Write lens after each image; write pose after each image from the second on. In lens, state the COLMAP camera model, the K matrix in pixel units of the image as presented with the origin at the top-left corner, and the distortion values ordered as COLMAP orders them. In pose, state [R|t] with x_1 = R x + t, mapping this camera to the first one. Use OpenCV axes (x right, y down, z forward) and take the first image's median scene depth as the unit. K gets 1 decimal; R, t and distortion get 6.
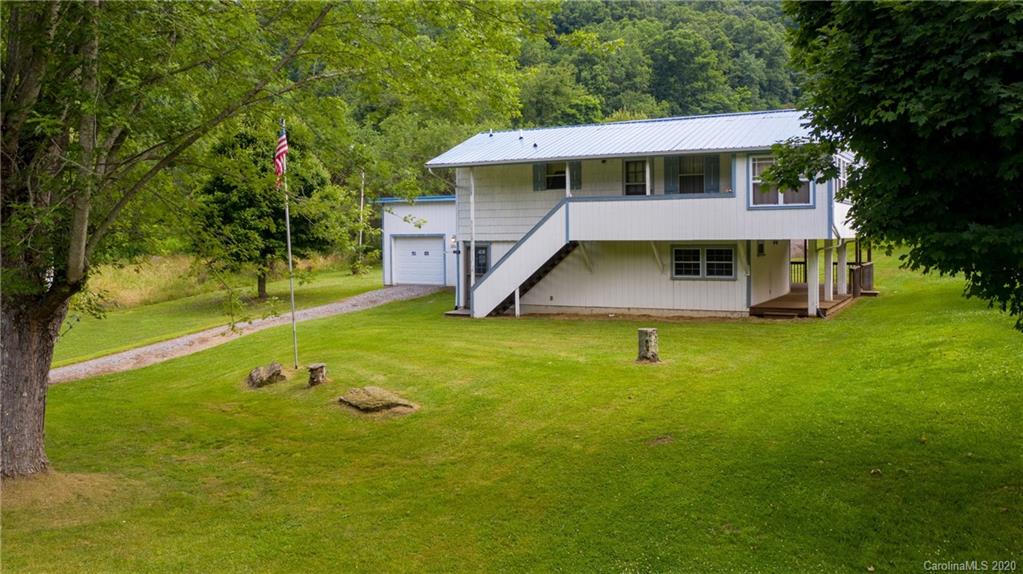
lens RADIAL K [[869.1, 0, 514.3], [0, 869.1, 246.0], [0, 0, 1]] dist [-0.001907, 0.000989]
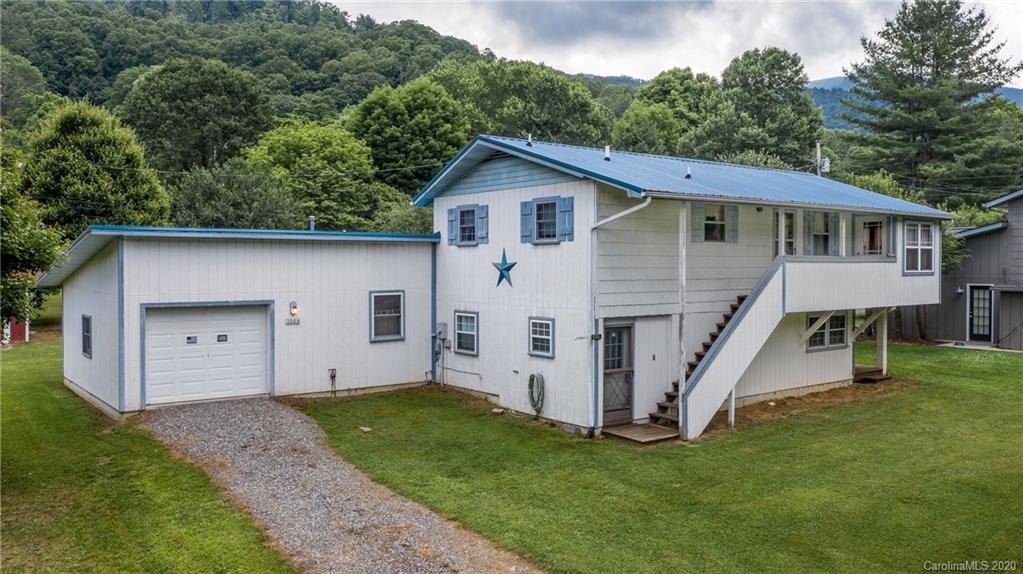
lens RADIAL K [[820.1, 0, 513.8], [0, 820.1, 275.4], [0, 0, 1]] dist [-0.004185, 0.006068]
pose [[0.409629, -0.005494, 0.912236, -0.671158], [0.005401, 0.999979, 0.003598, -0.041990], [-0.912236, 0.003453, 0.409650, 0.908685]]
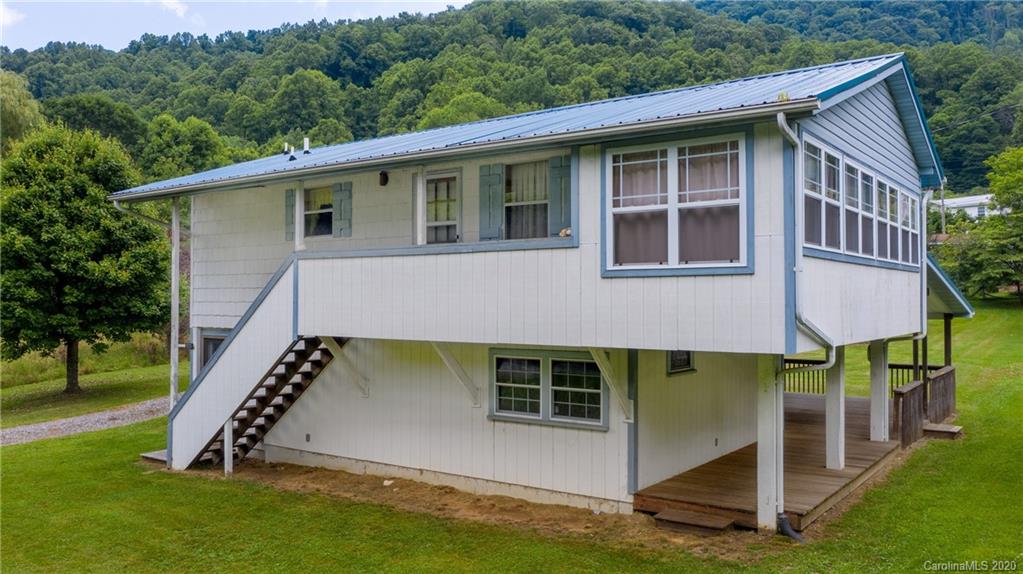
lens RADIAL K [[817.5, 0, 514.1], [0, 817.5, 286.3], [0, 0, 1]] dist [-0.005471, 0.005025]
pose [[0.991257, 0.007282, -0.131742, 0.247593], [-0.010965, 0.999568, -0.027251, -0.022842], [0.131487, 0.028458, 0.990909, 0.533256]]
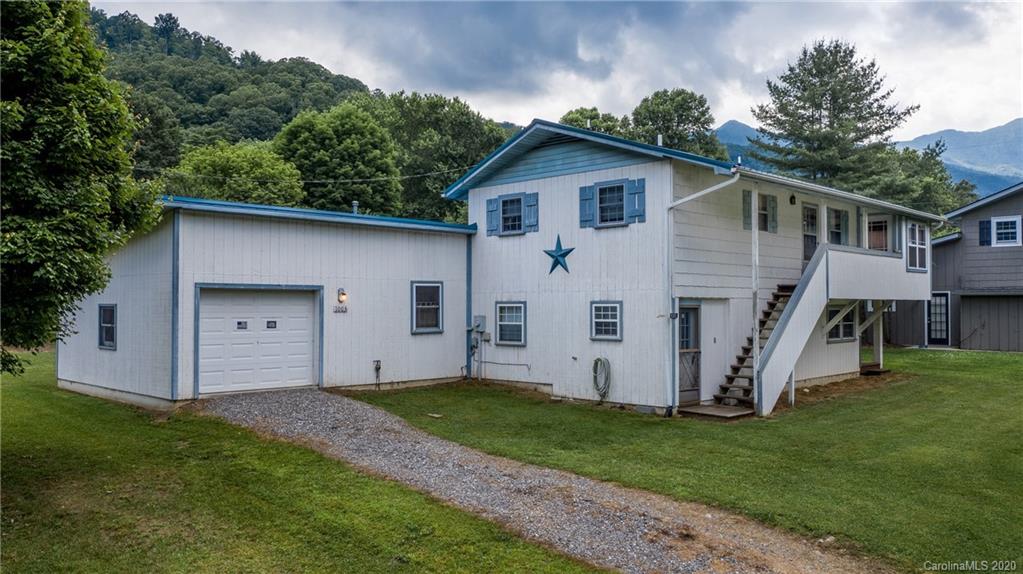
lens RADIAL K [[816.3, 0, 511.5], [0, 816.3, 287.0], [0, 0, 1]] dist [-0.005642, 0.003426]
pose [[0.276319, 0.030791, 0.960573, -0.710511], [0.008514, 0.999369, -0.034484, 0.006200], [-0.961028, 0.017707, 0.275882, 1.054698]]
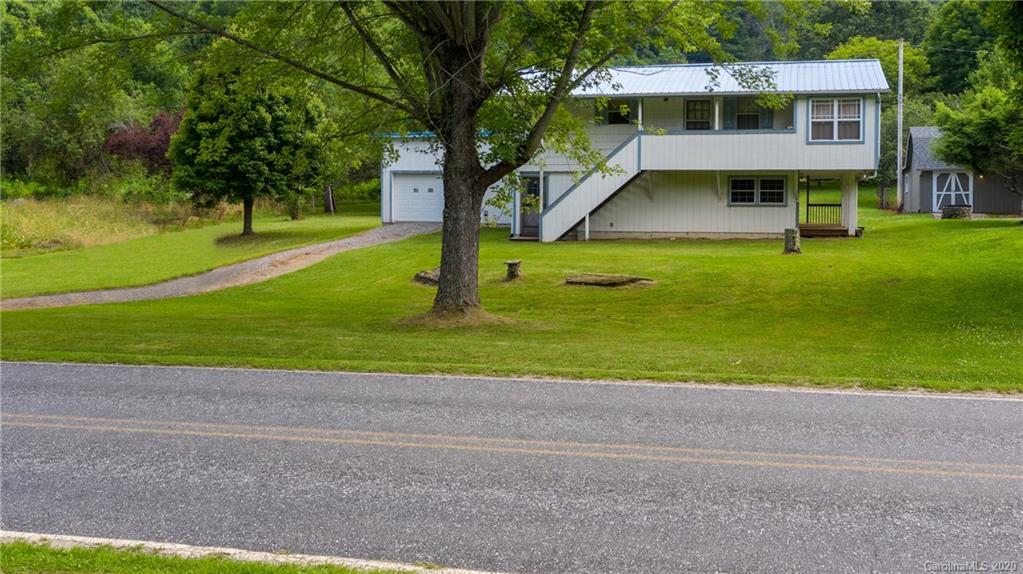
lens RADIAL K [[1027.7, 0, 543.2], [0, 1027.7, 227.3], [0, 0, 1]] dist [-0.005613, -0.006304]
pose [[0.970334, 0.009624, 0.241576, -0.365656], [-0.011614, 0.999909, 0.006816, 0.058253], [-0.241488, -0.009419, 0.970358, -0.232596]]
